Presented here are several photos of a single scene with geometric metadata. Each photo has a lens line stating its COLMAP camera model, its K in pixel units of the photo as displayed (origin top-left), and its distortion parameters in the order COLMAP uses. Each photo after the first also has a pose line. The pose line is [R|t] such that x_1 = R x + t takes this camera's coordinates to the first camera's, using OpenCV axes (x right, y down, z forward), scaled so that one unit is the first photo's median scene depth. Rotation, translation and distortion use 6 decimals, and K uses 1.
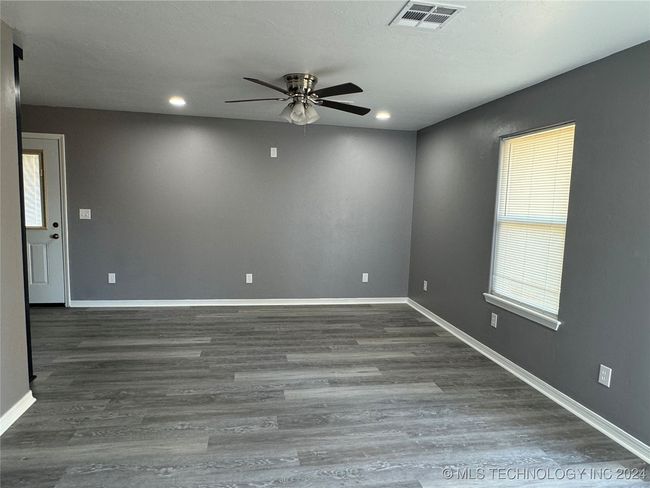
lens RADIAL K [[413.7, 0, 320.2], [0, 413.7, 246.1], [0, 0, 1]] dist [-0.004311, 0.003669]
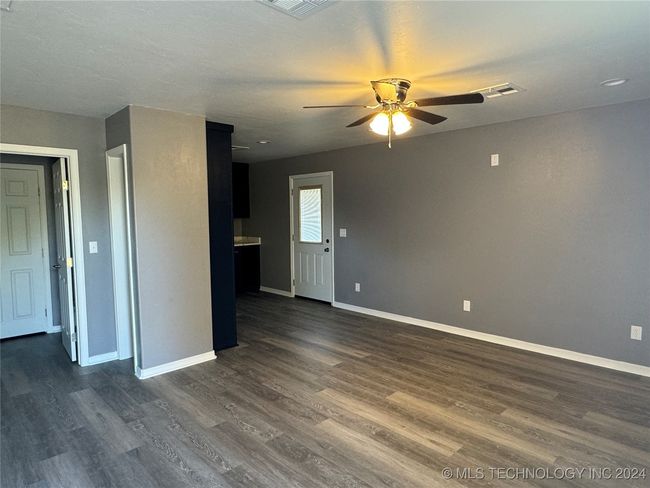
lens RADIAL K [[413.7, 0, 321.0], [0, 413.7, 243.4], [0, 0, 1]] dist [-0.004311, 0.003669]
pose [[0.544434, 0.023659, -0.838470, 0.534975], [-0.062606, 0.997960, -0.012492, -0.032357], [0.836464, 0.059294, 0.544804, 0.338424]]
